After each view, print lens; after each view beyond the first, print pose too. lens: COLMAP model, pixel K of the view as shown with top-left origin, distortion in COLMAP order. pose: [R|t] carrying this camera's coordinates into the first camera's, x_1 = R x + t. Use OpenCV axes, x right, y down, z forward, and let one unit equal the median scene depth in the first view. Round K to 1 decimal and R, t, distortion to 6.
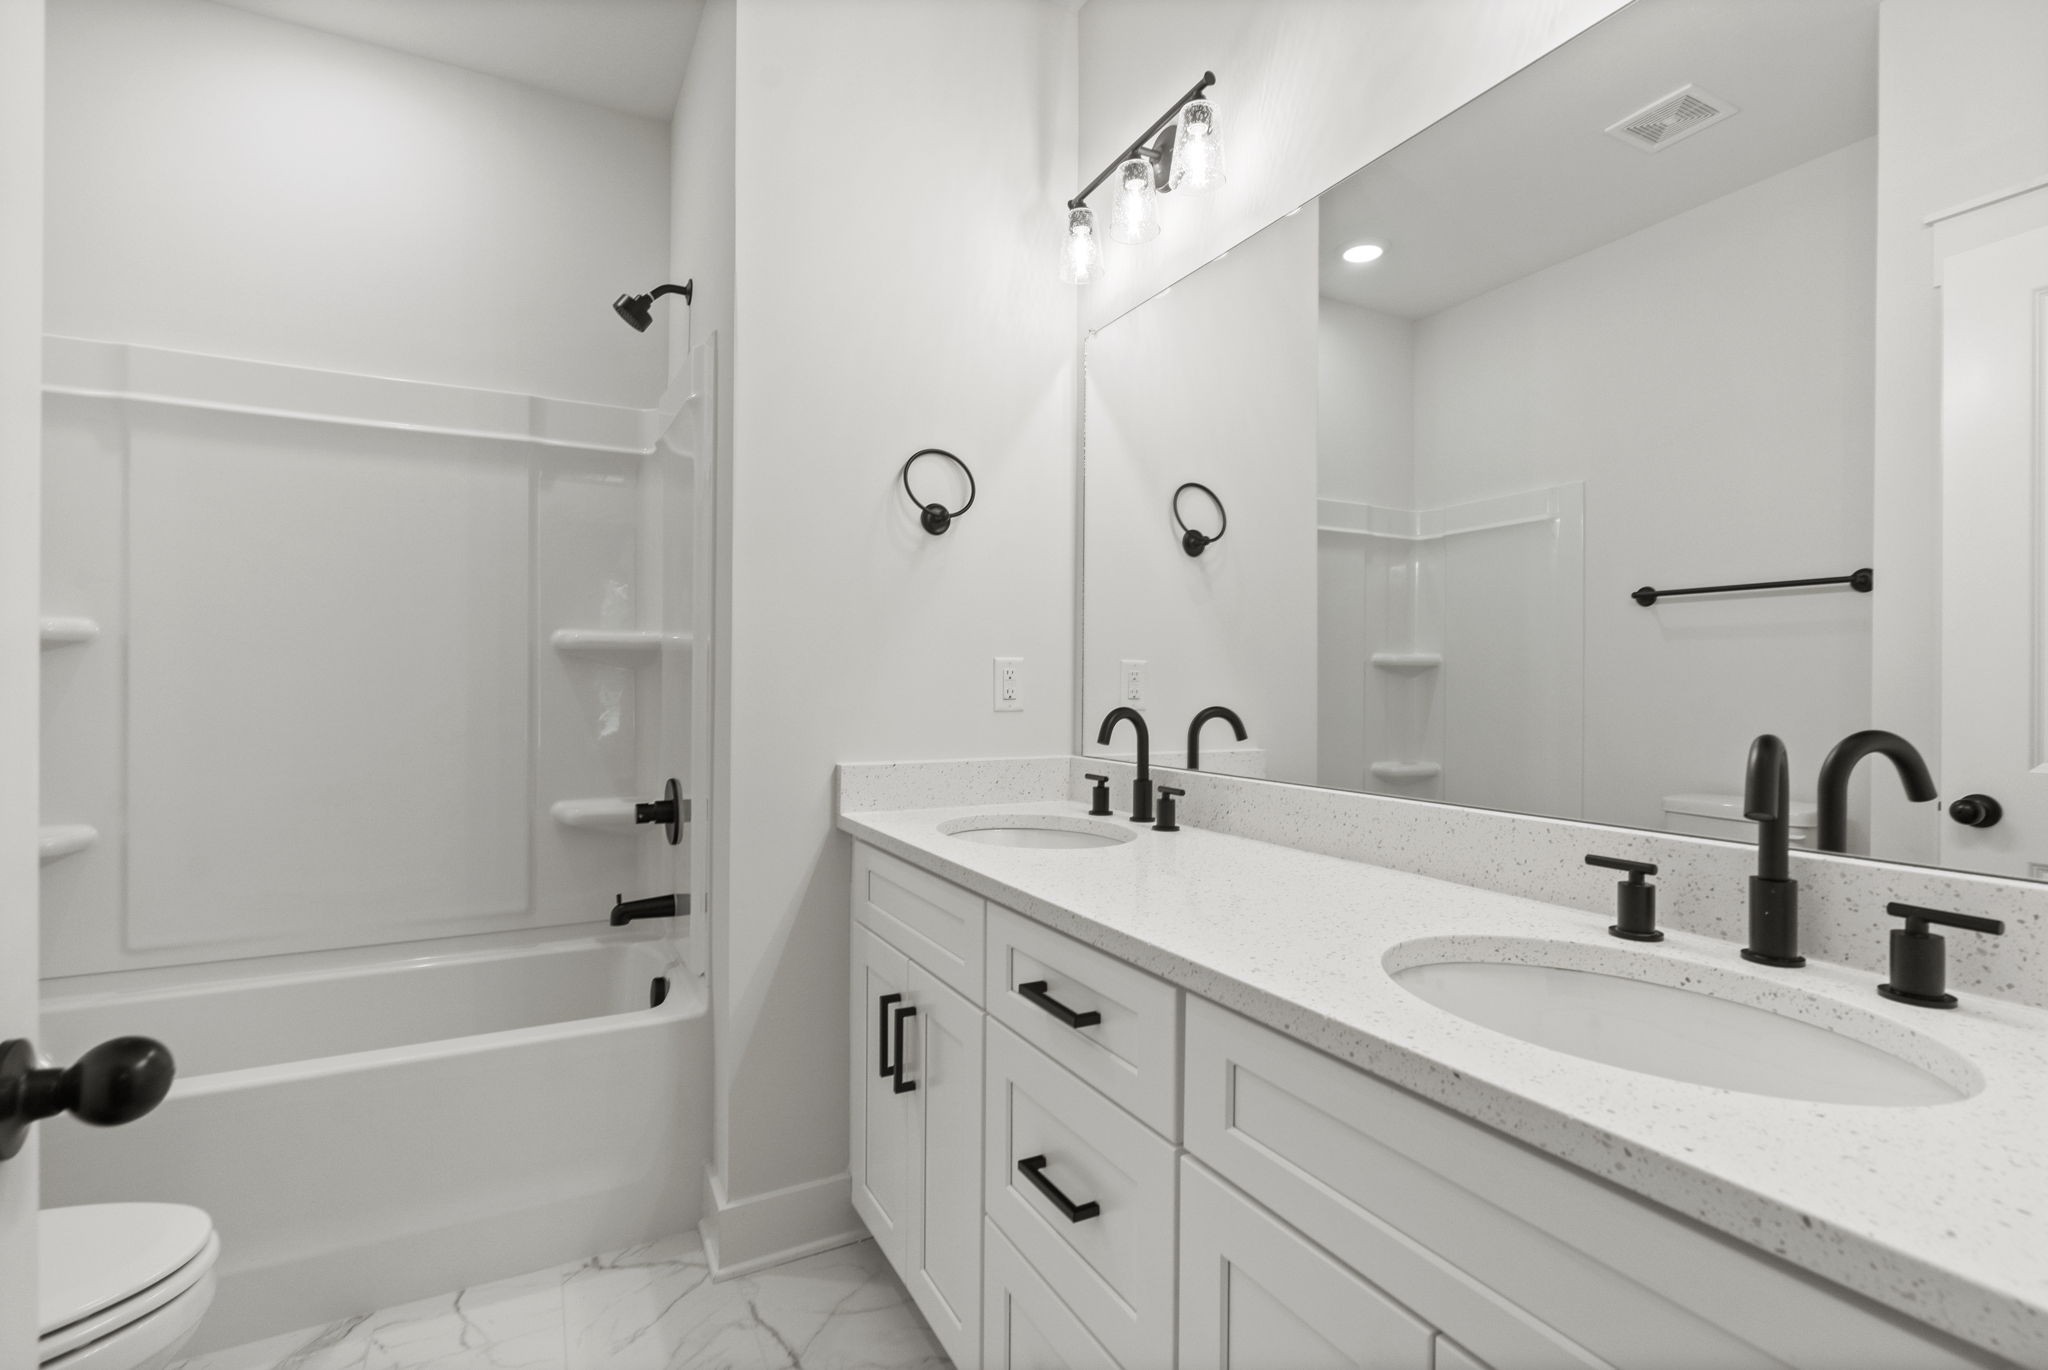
lens RADIAL K [[960.0, 0, 1023.0], [0, 960.0, 694.4], [0, 0, 1]] dist [-0.004660, 0.000159]
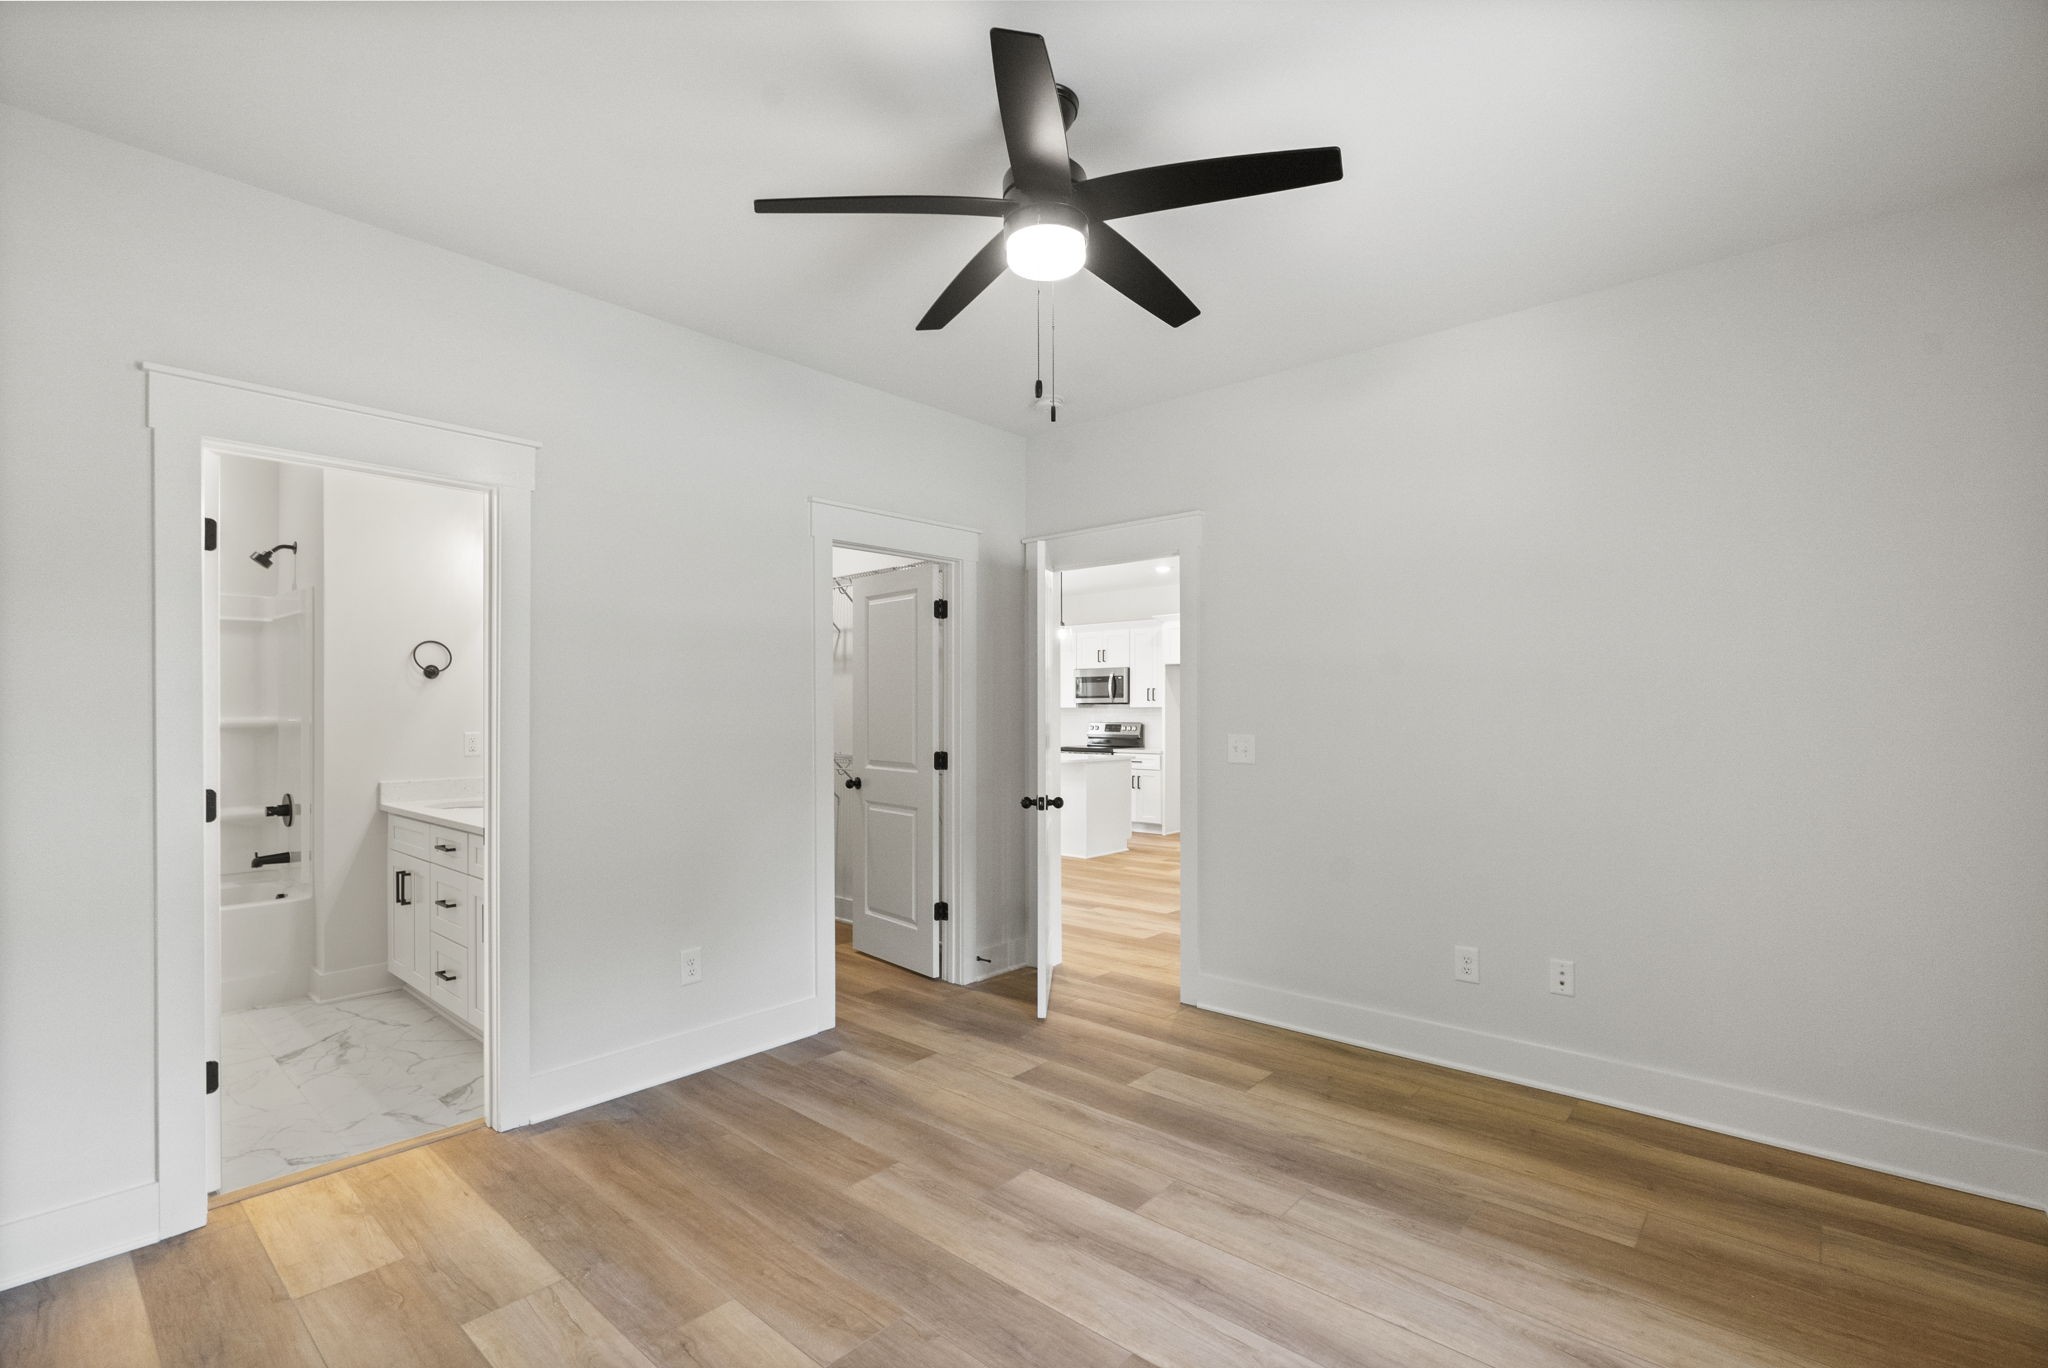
lens RADIAL K [[936.5, 0, 1027.7], [0, 936.5, 718.0], [0, 0, 1]] dist [-0.001173, 0.000005]
pose [[0.937063, -0.010128, 0.349012, 0.438563], [0.010211, 0.999947, 0.001603, -0.061596], [-0.349010, 0.002062, 0.937117, -1.497391]]
